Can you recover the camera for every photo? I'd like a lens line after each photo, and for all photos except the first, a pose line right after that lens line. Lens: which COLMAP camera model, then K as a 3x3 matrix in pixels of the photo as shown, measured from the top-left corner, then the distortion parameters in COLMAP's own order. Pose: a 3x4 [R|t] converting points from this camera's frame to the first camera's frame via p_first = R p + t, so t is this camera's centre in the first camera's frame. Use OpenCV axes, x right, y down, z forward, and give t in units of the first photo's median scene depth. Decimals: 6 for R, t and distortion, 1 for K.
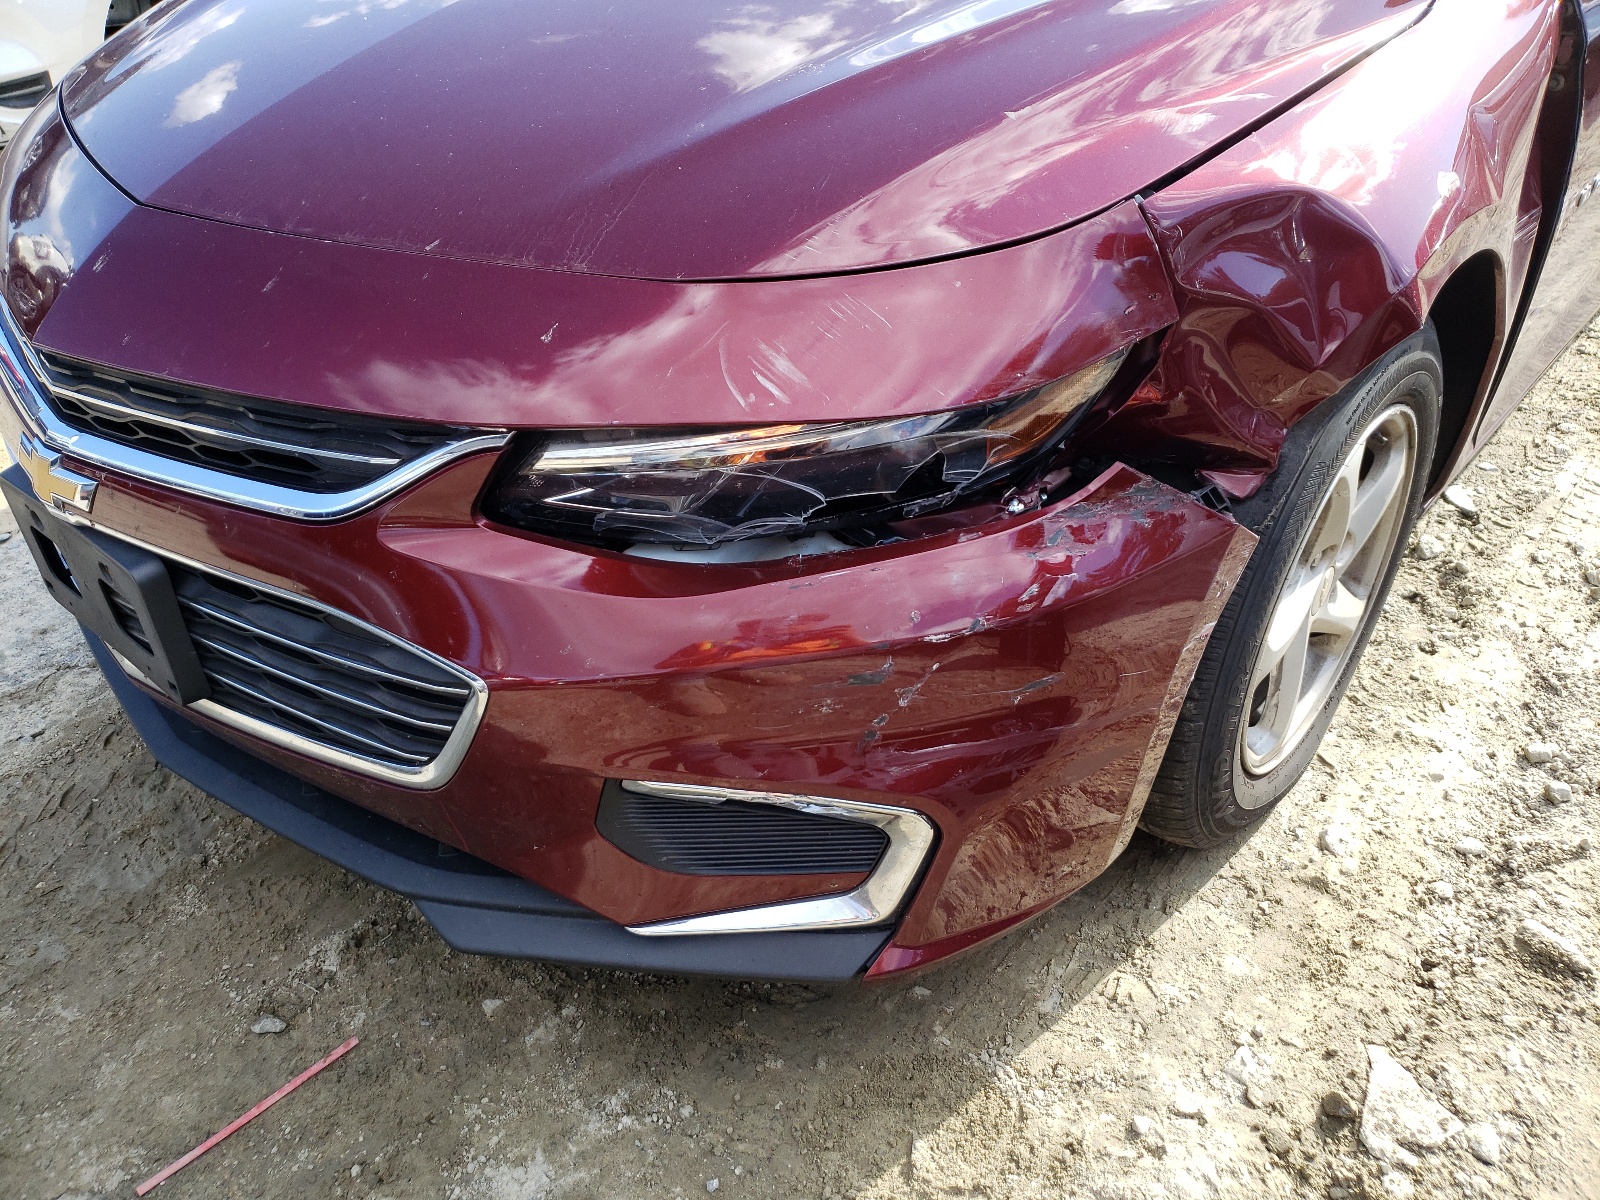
lens RADIAL K [[1253.0, 0, 814.6], [0, 1253.0, 602.8], [0, 0, 1]] dist [-0.011643, 0.008970]
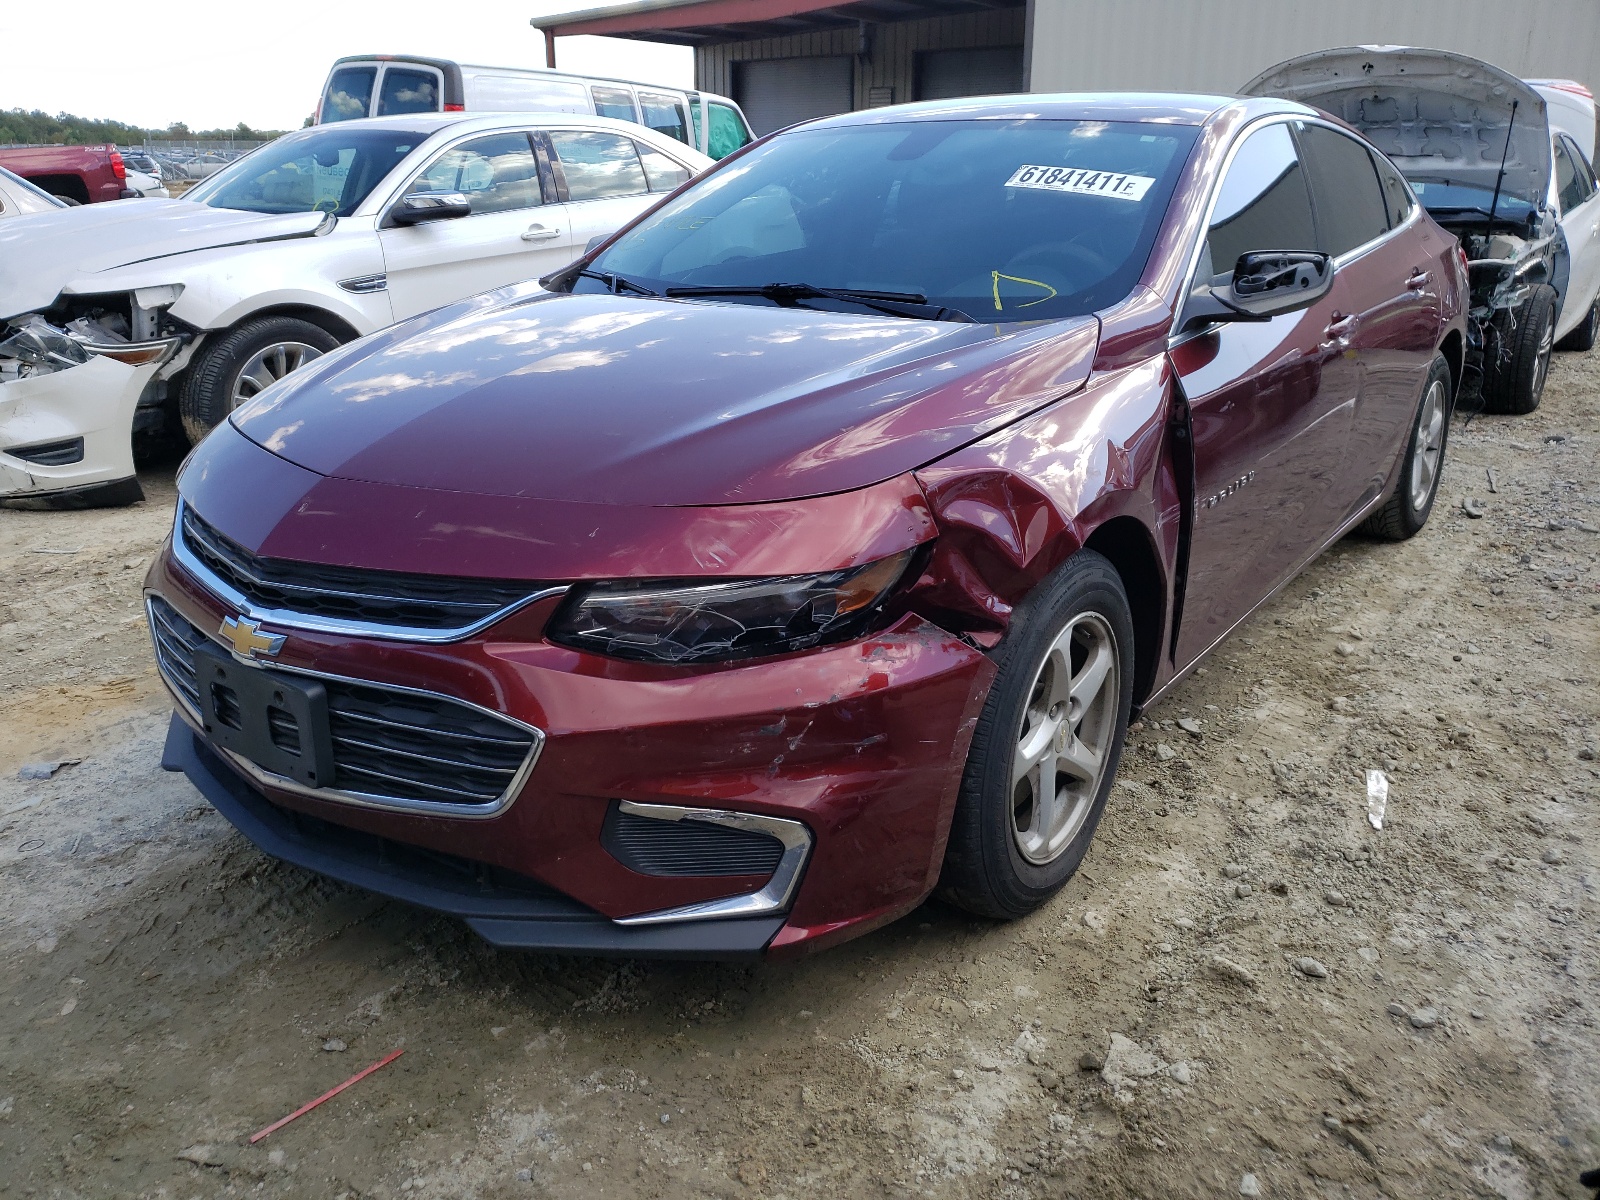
lens RADIAL K [[1218.2, 0, 795.7], [0, 1218.2, 594.2], [0, 0, 1]] dist [-0.043025, -0.005753]
pose [[0.996343, 0.005875, 0.085245, -0.048138], [0.019218, 0.956666, -0.290553, 0.264404], [-0.083258, 0.291128, 0.953054, -0.461994]]
